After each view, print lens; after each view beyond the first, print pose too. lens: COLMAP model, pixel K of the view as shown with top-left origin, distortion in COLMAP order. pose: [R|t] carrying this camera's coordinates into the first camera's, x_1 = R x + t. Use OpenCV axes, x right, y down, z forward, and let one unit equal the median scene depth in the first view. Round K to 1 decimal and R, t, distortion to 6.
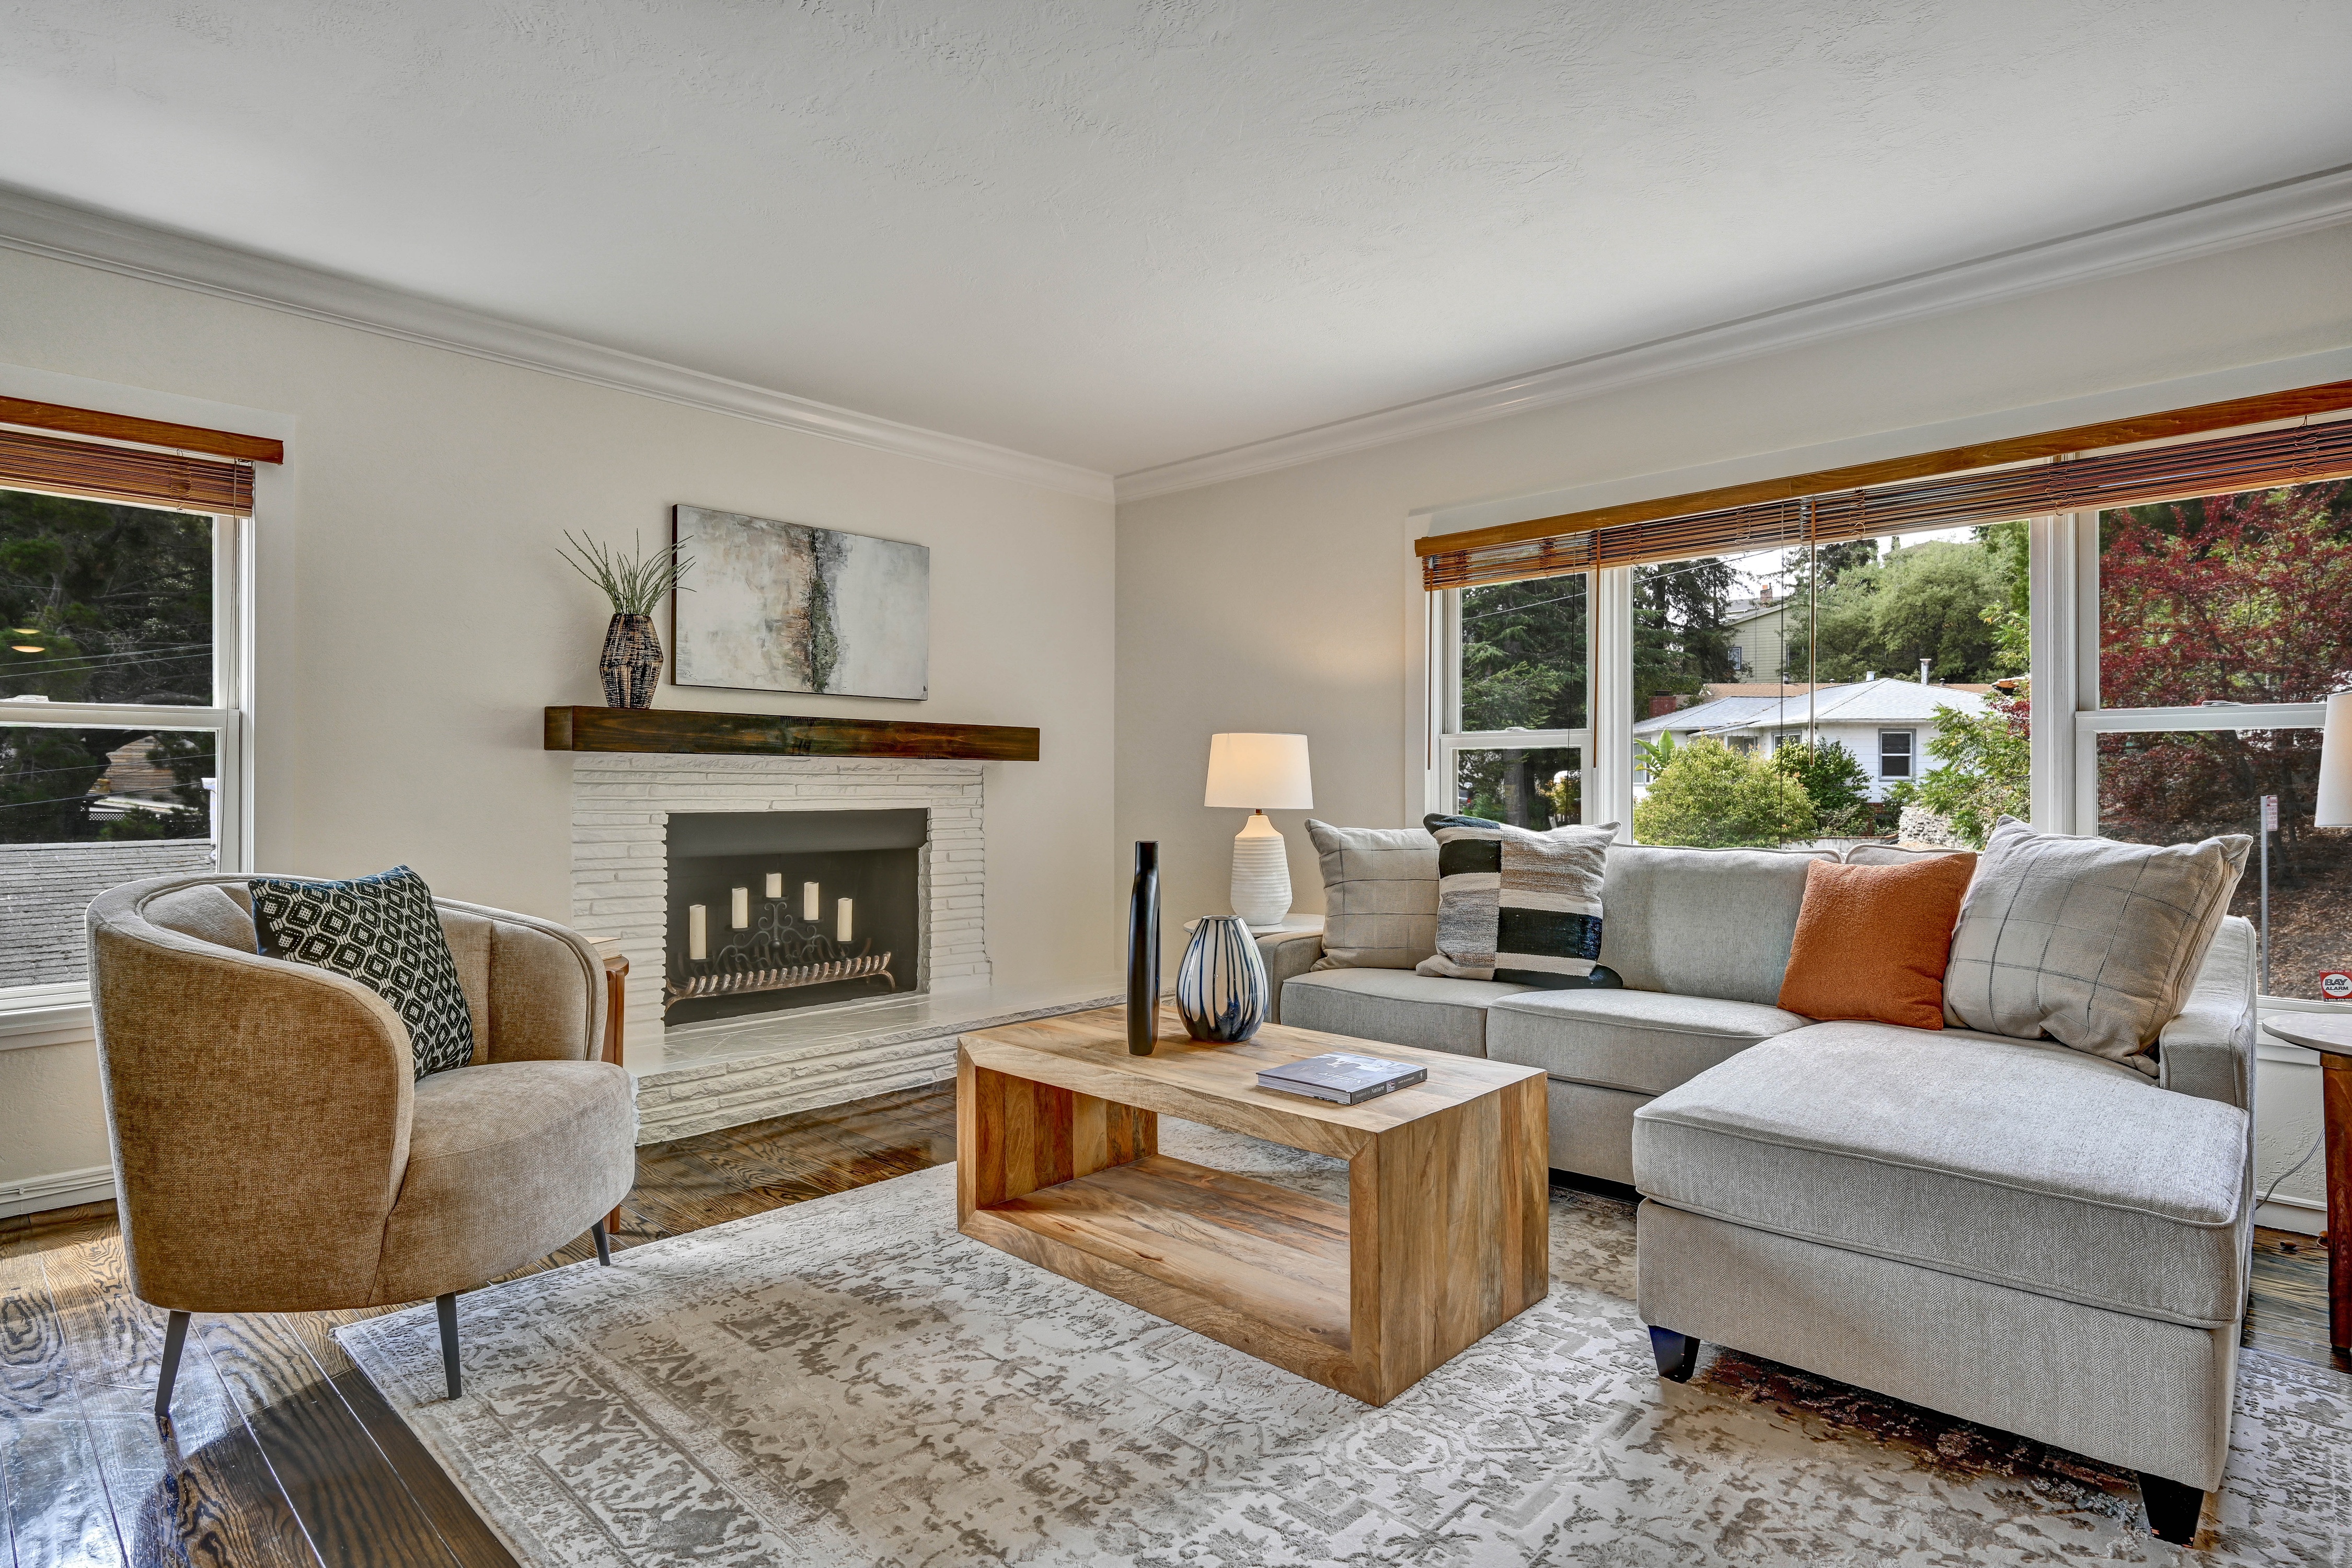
lens RADIAL K [[1213.8, 0, 1182.8], [0, 1213.8, 778.3], [0, 0, 1]] dist [-0.004235, 0.000881]
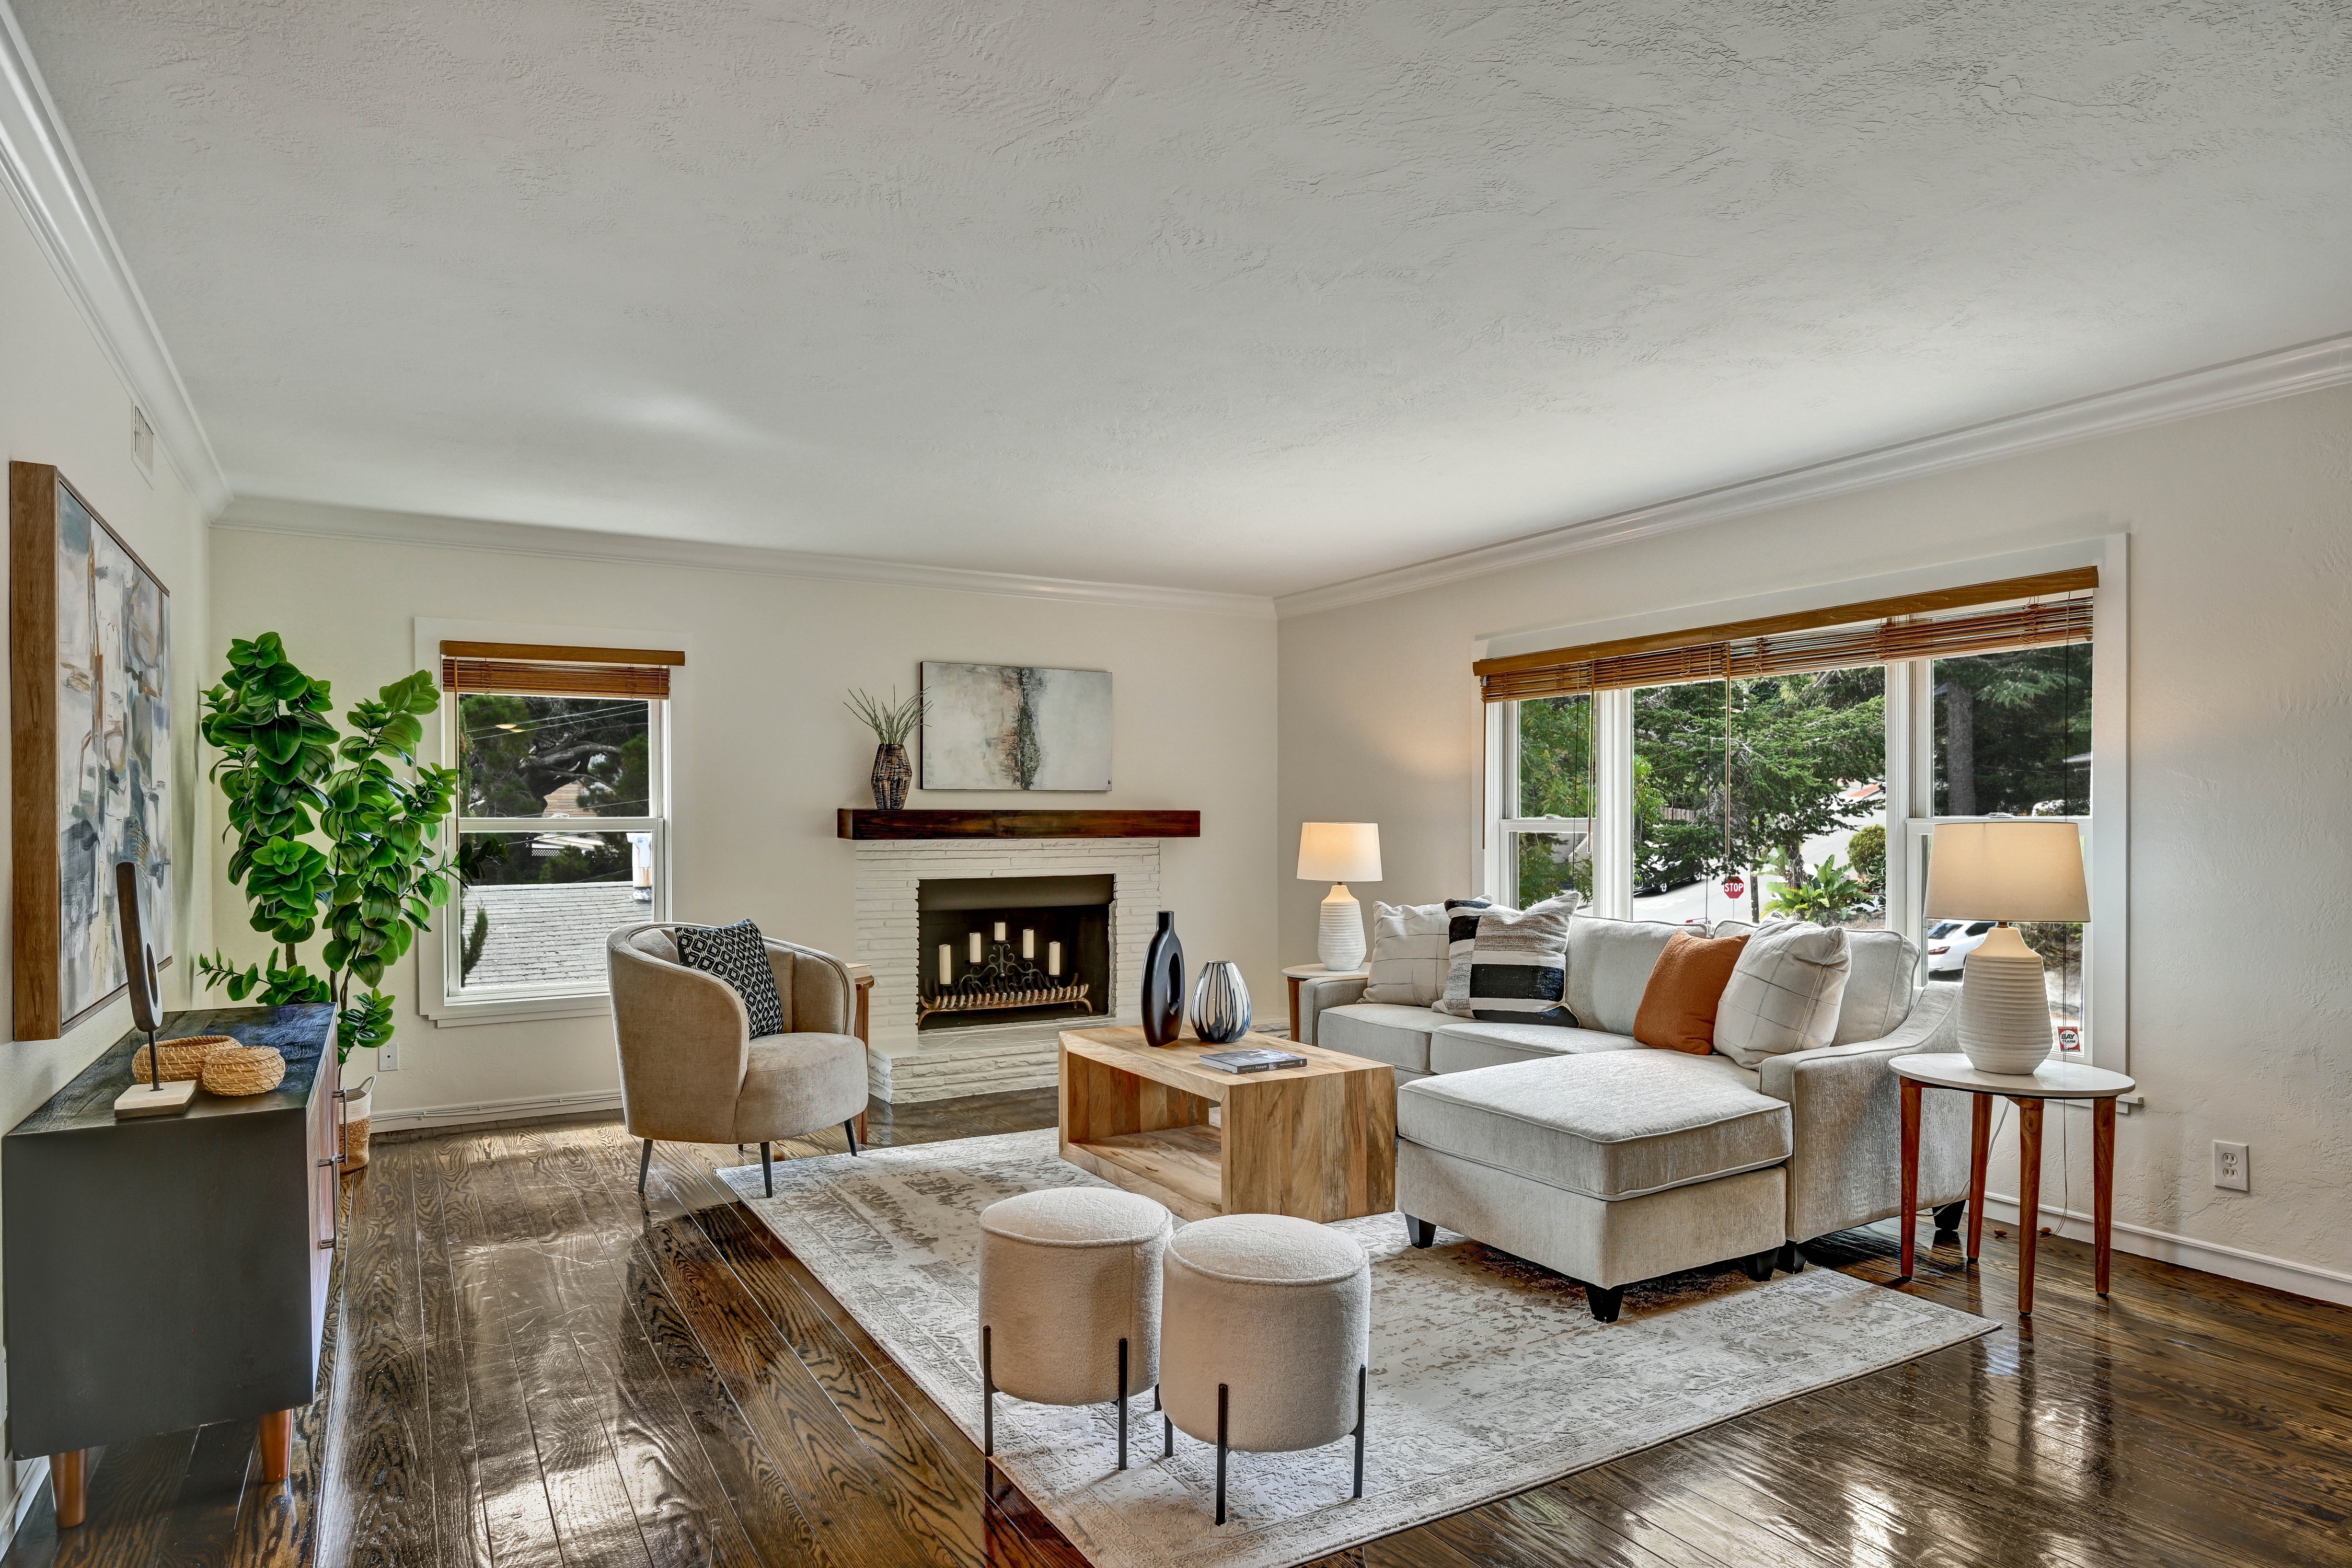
lens RADIAL K [[1352.3, 0, 1180.4], [0, 1352.3, 837.5], [0, 0, 1]] dist [-0.010582, -0.000459]
pose [[0.960167, 0.002027, -0.279419, 0.379769], [0.003561, 0.999804, 0.019490, -0.061432], [0.279403, -0.019709, 0.959972, -0.527096]]
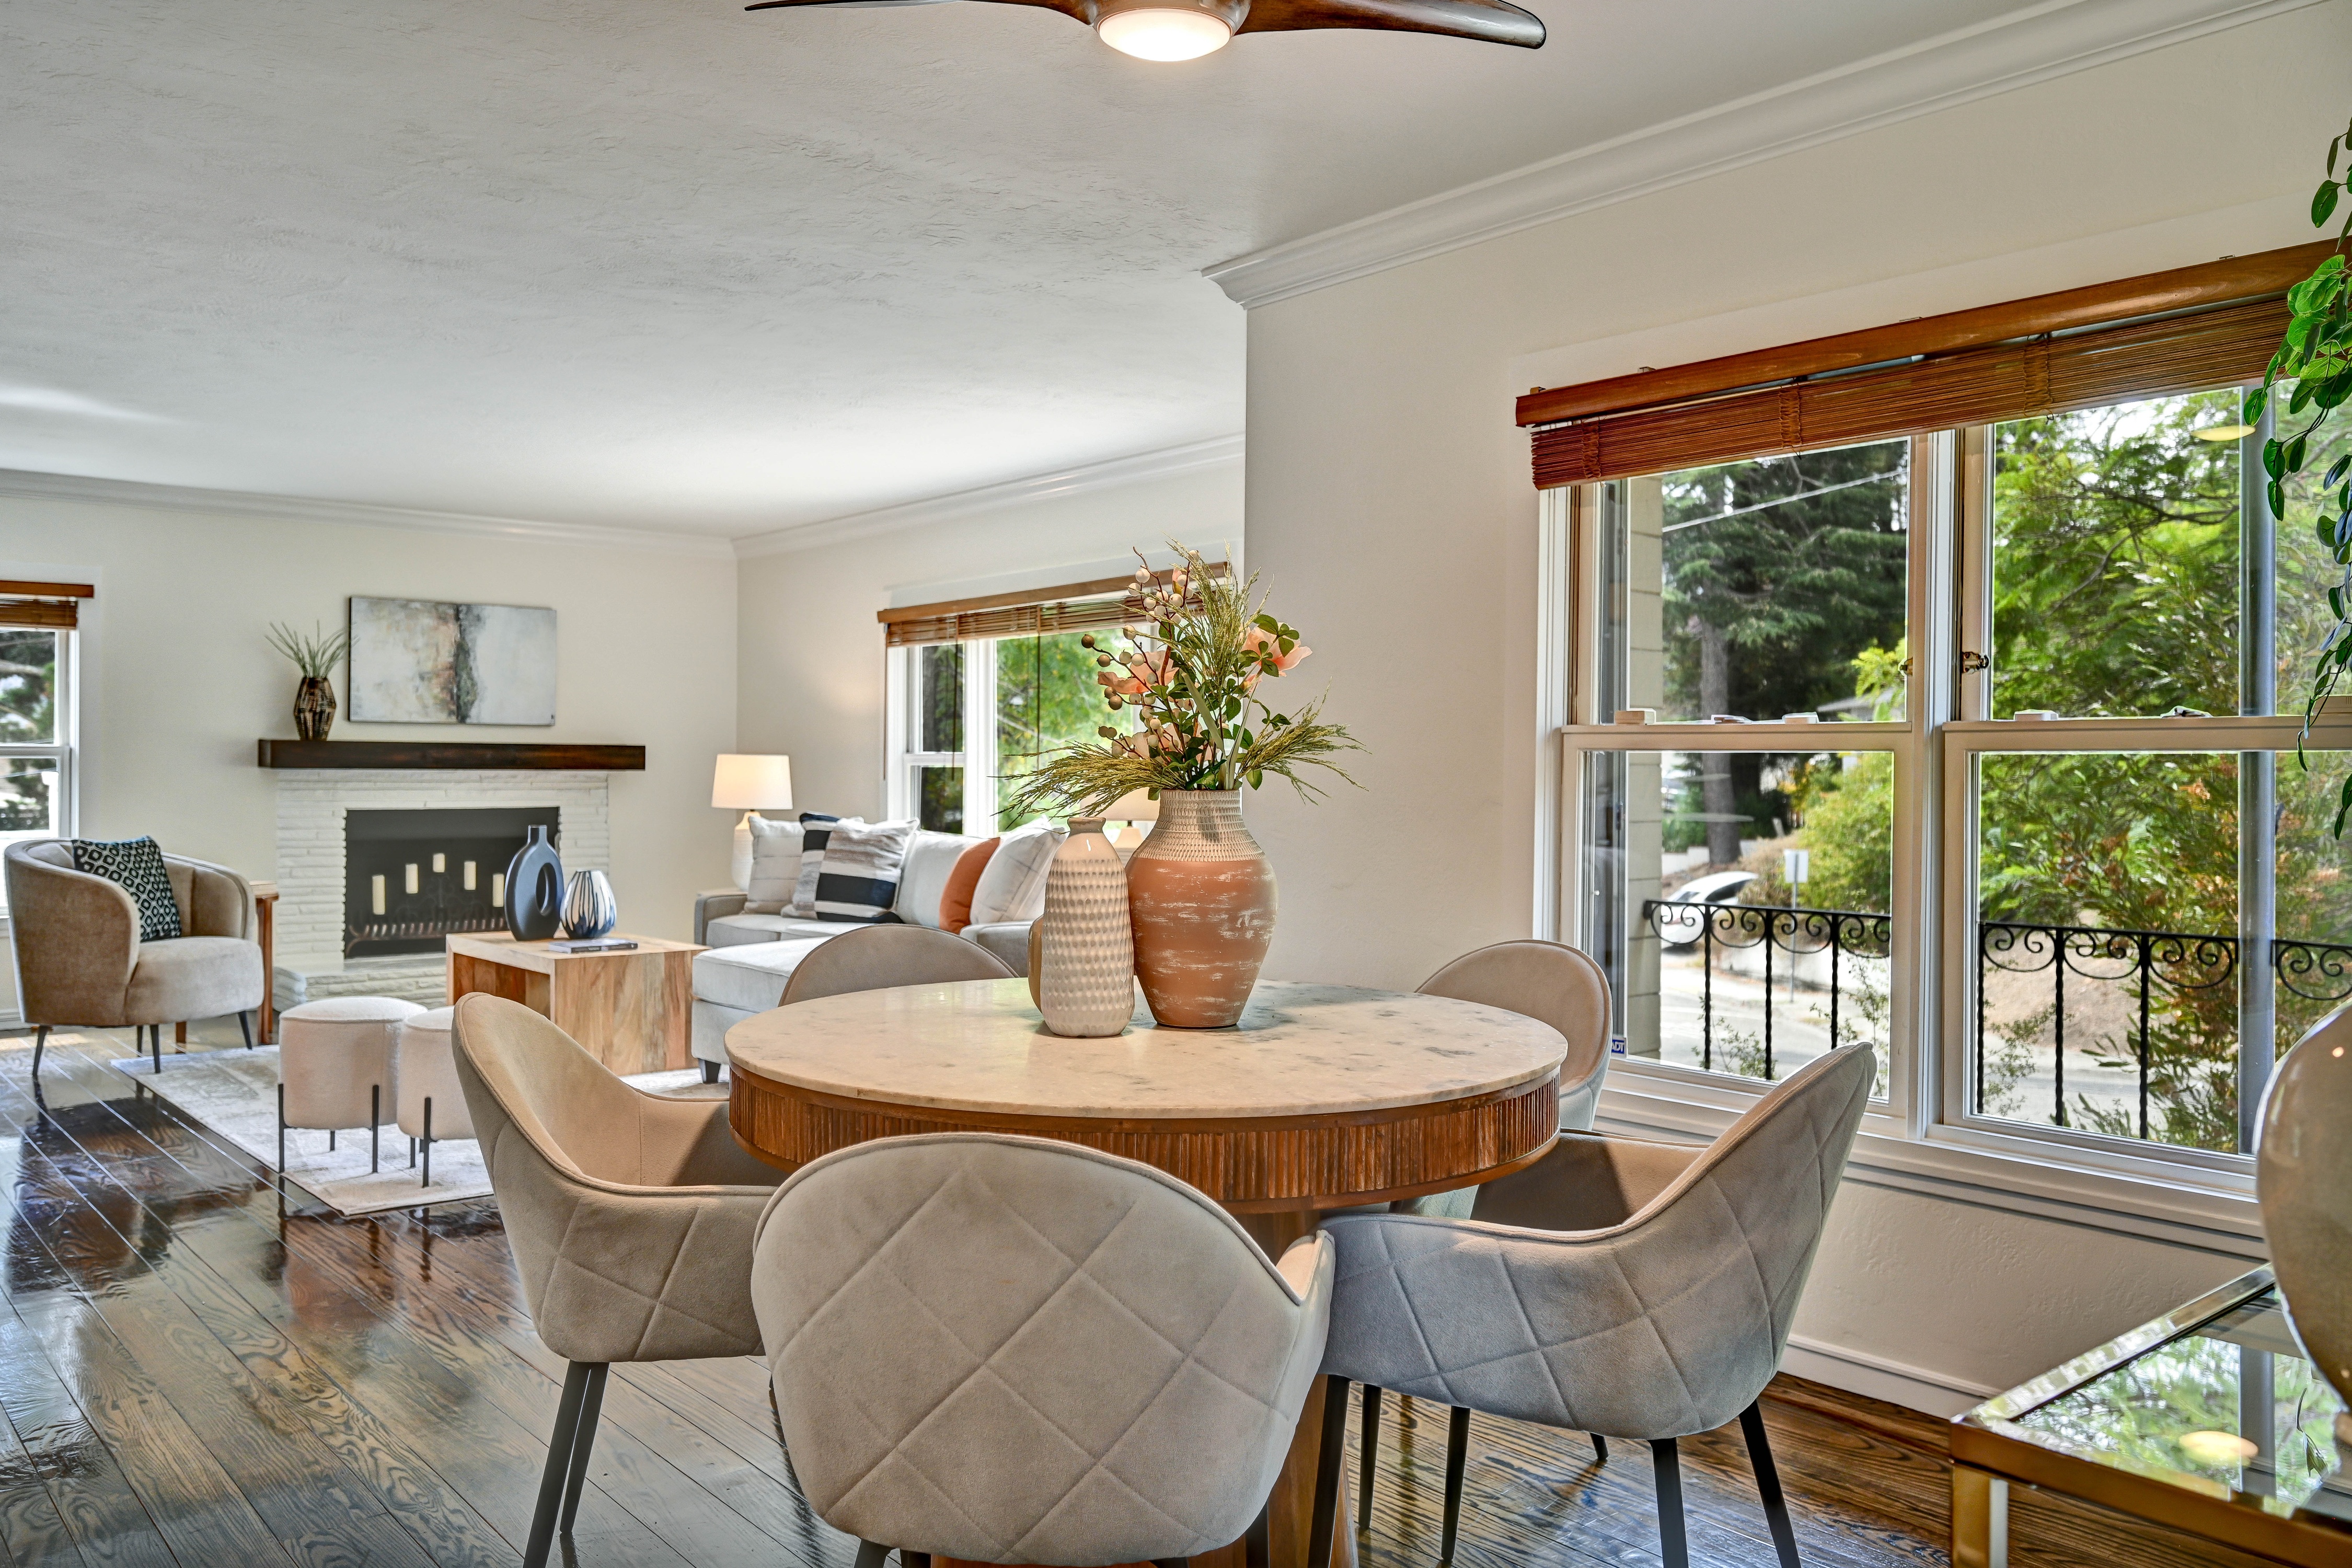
lens RADIAL K [[1729.9, 0, 1167.6], [0, 1729.9, 769.2], [0, 0, 1]] dist [-0.001474, -0.001306]
pose [[0.994887, 0.003411, -0.100939, 0.933575], [-0.003025, 0.999988, 0.003977, -0.037087], [0.100952, -0.003652, 0.994885, -1.174999]]
